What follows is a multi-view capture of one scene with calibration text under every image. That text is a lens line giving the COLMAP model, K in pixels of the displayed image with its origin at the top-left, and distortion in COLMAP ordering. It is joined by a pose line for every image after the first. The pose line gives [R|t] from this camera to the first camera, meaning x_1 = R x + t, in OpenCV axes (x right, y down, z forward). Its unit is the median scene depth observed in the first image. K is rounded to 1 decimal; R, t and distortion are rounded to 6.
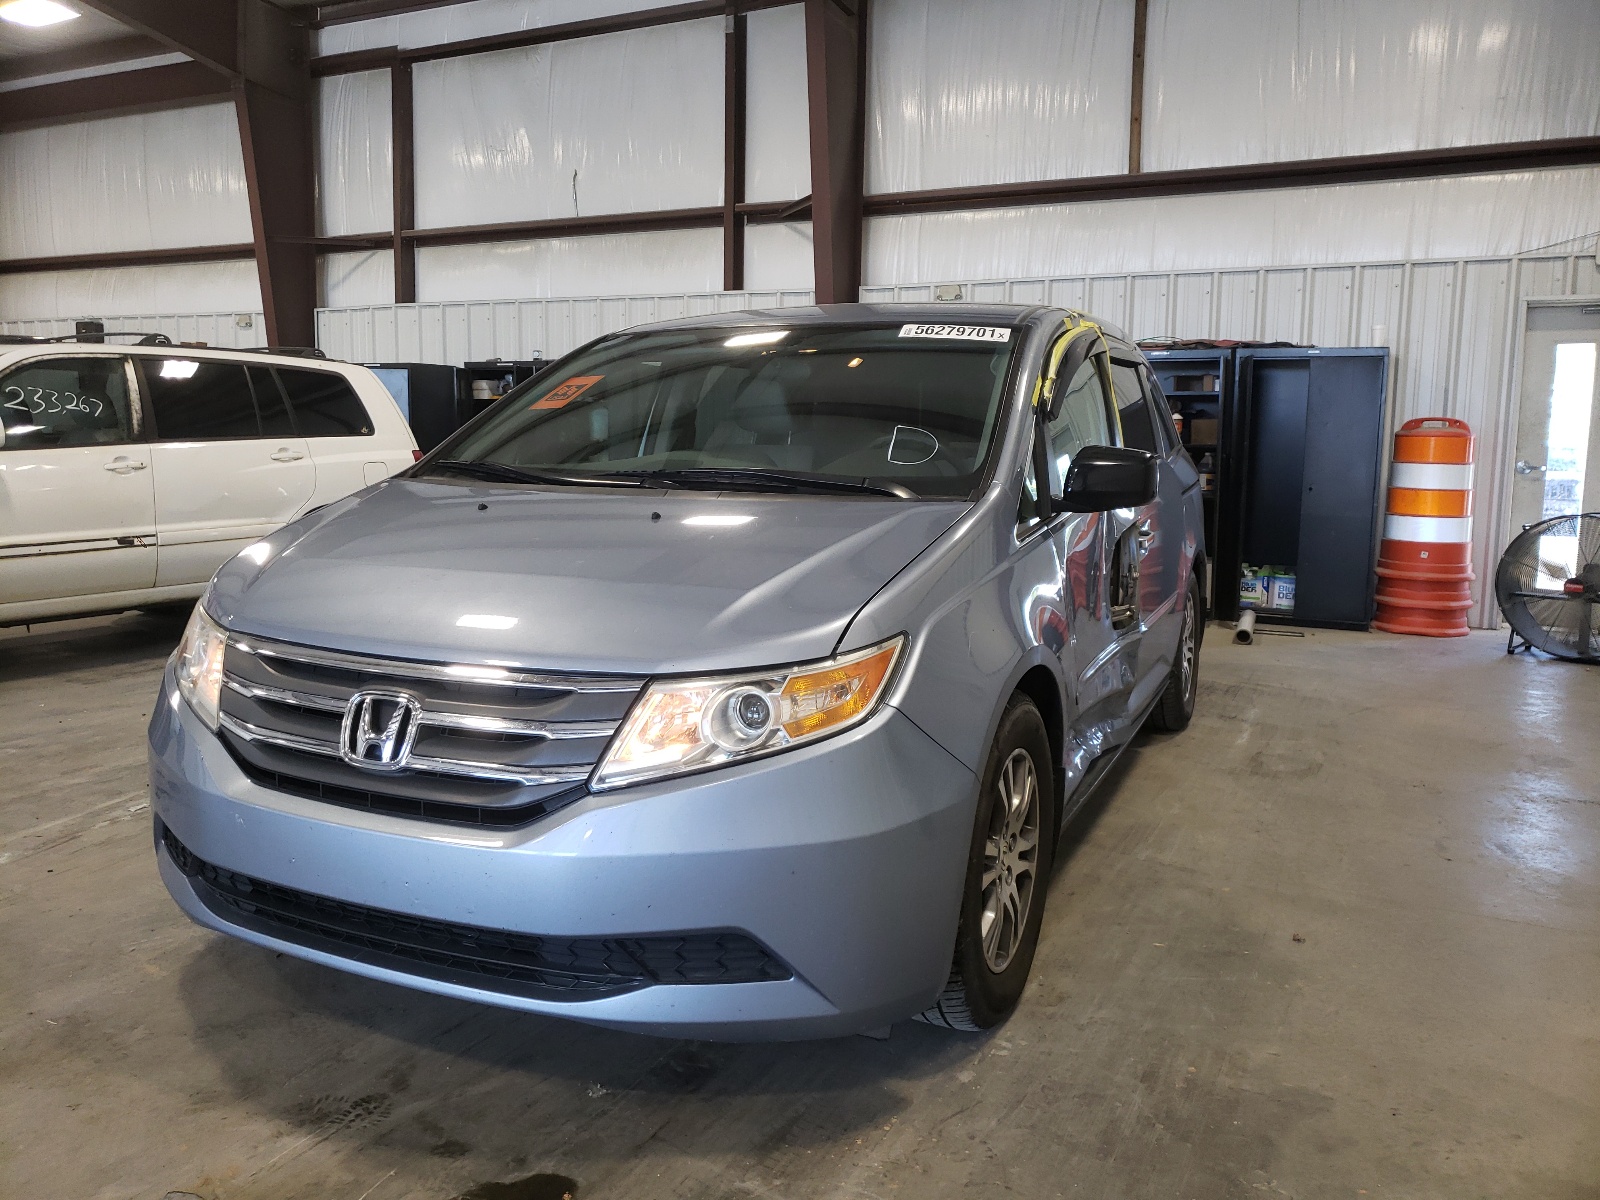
lens RADIAL K [[1198.4, 0, 799.9], [0, 1198.4, 509.8], [0, 0, 1]] dist [0.009099, 0.009571]
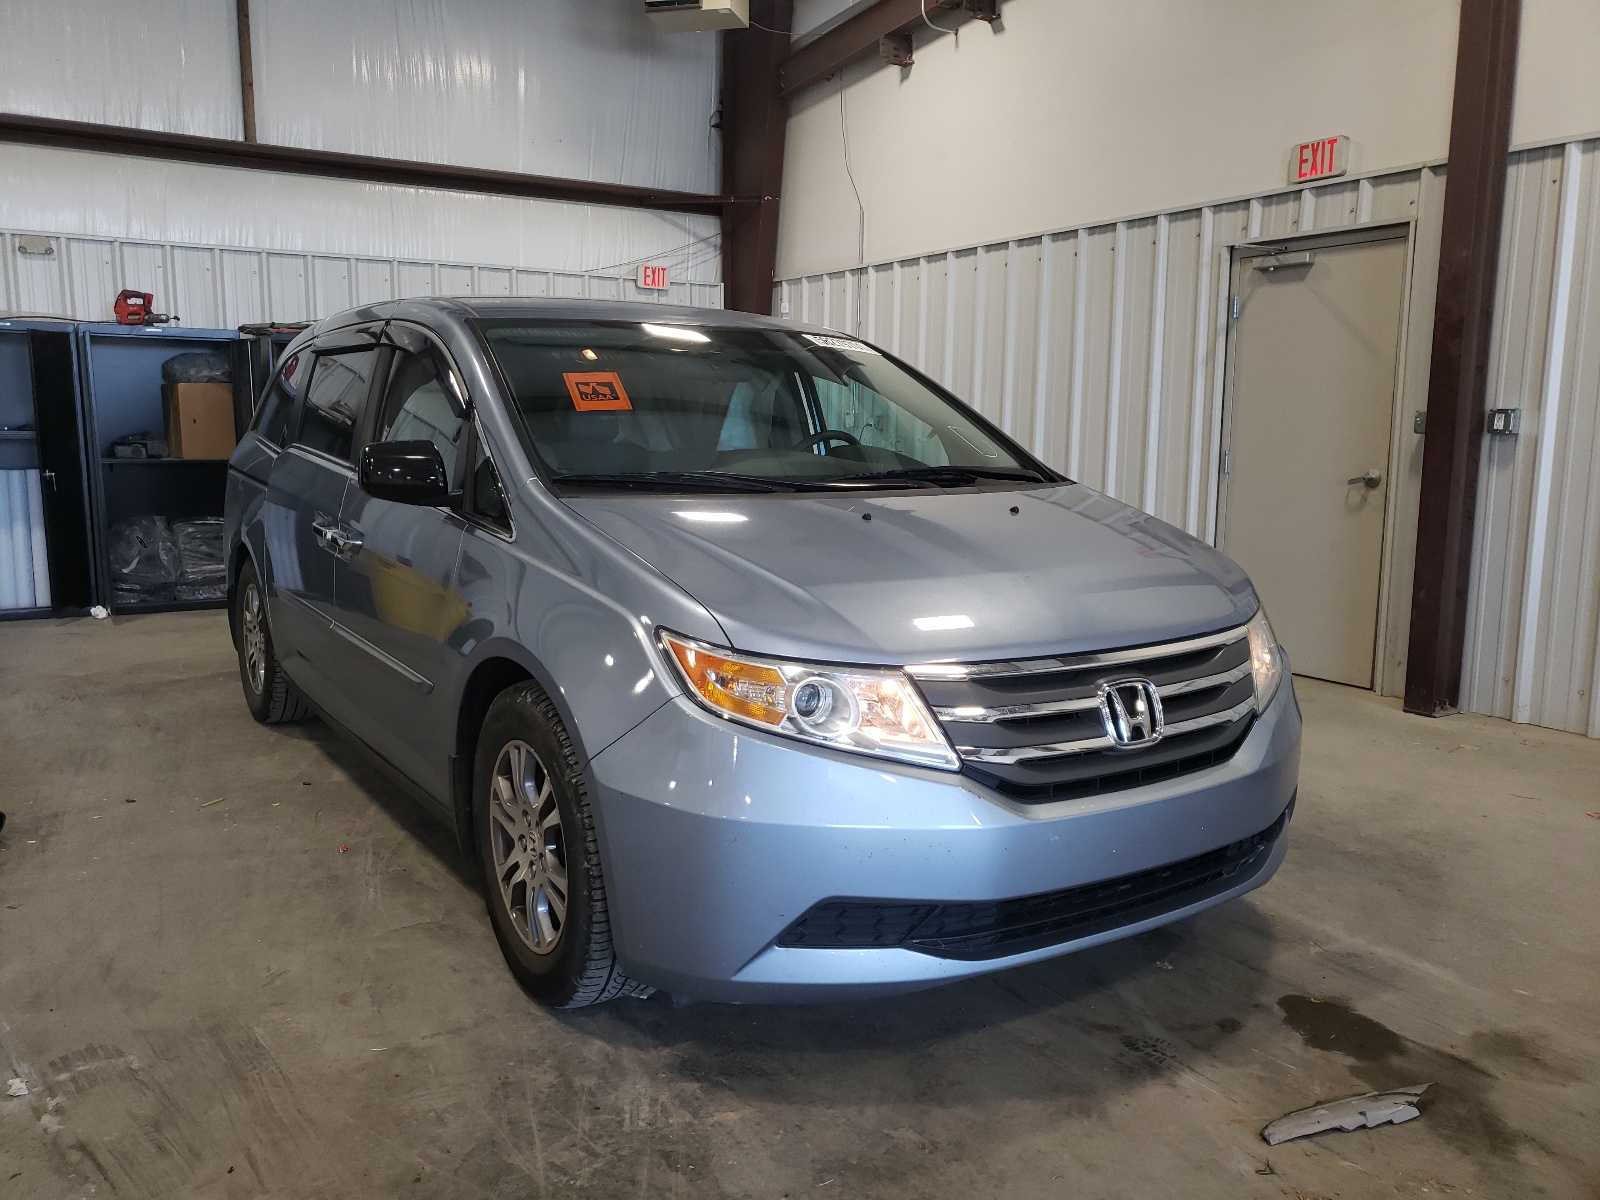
lens RADIAL K [[1159.9, 0, 800.0], [0, 1159.9, 600.0], [0, 0, 1]] dist [0.003940, 0.001278]
pose [[0.571077, -0.135430, 0.809648, -1.290058], [0.060728, 0.990564, 0.122858, -0.061041], [-0.818647, -0.020993, 0.573914, 0.619743]]
